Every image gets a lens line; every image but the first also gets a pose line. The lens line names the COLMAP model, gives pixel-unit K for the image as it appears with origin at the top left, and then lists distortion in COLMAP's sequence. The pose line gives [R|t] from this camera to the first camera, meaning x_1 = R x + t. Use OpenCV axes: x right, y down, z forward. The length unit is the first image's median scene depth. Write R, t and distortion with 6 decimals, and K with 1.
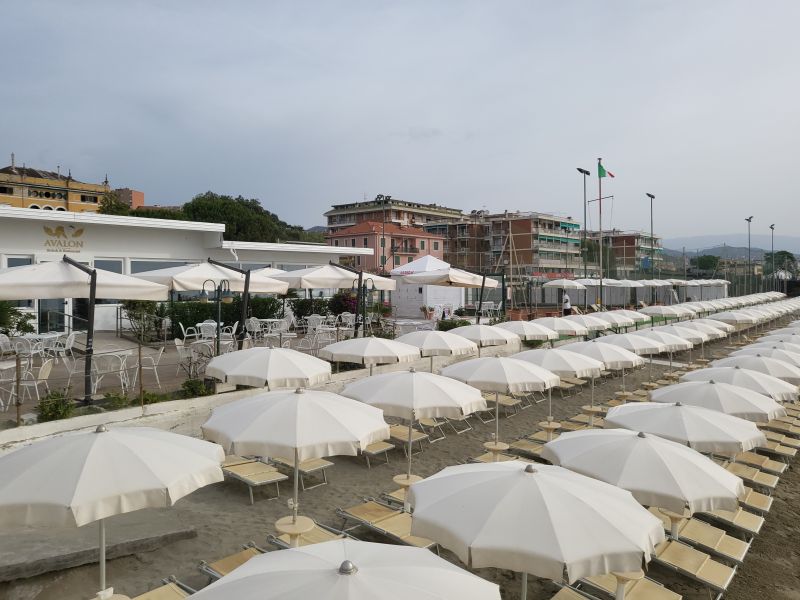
lens RADIAL K [[604.0, 0, 400.0], [0, 604.0, 300.0], [0, 0, 1]] dist [-0.000499, -0.001040]
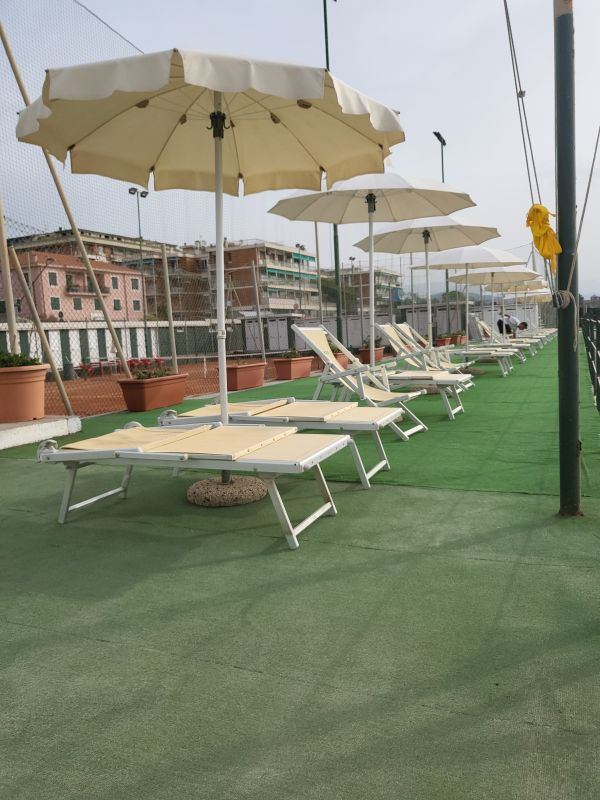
lens RADIAL K [[604.0, 0, 300.0], [0, 604.0, 400.0], [0, 0, 1]] dist [-0.000499, -0.001040]
pose [[0.966583, -0.073261, 0.245664, 0.056988], [0.054914, 0.995222, 0.080729, 0.005541], [-0.250405, -0.064541, 0.965988, 0.181603]]
